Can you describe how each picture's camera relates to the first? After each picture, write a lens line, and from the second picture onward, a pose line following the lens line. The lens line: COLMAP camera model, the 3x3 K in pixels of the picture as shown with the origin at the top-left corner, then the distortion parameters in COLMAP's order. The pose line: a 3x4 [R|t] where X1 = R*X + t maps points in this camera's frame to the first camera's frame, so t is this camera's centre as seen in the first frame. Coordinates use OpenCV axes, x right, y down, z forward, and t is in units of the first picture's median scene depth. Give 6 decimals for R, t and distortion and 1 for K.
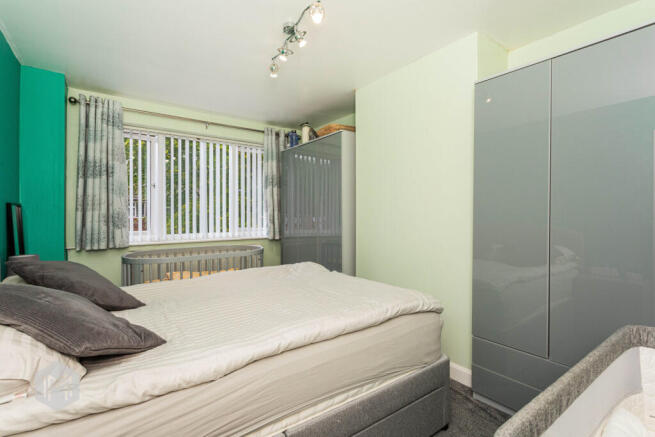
lens RADIAL K [[312.5, 0, 330.6], [0, 312.5, 217.8], [0, 0, 1]] dist [-0.010929, -0.000306]
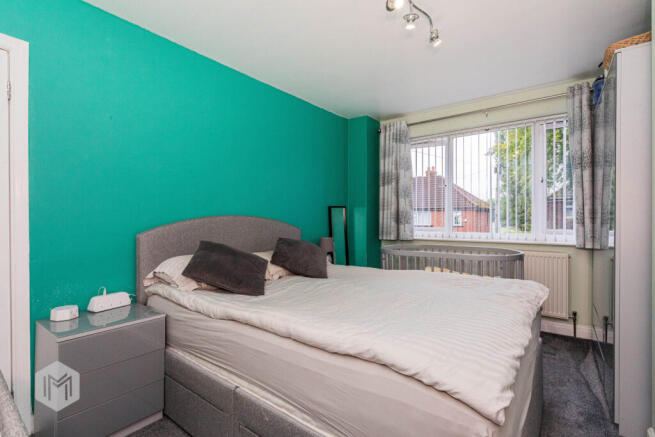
lens RADIAL K [[312.5, 0, 330.3], [0, 312.5, 216.9], [0, 0, 1]] dist [-0.010929, -0.000306]
pose [[0.271893, 0.001250, -0.962327, 0.440994], [-0.000109, 0.999999, 0.001269, 0.004805], [0.962327, -0.000240, 0.271893, 0.396386]]
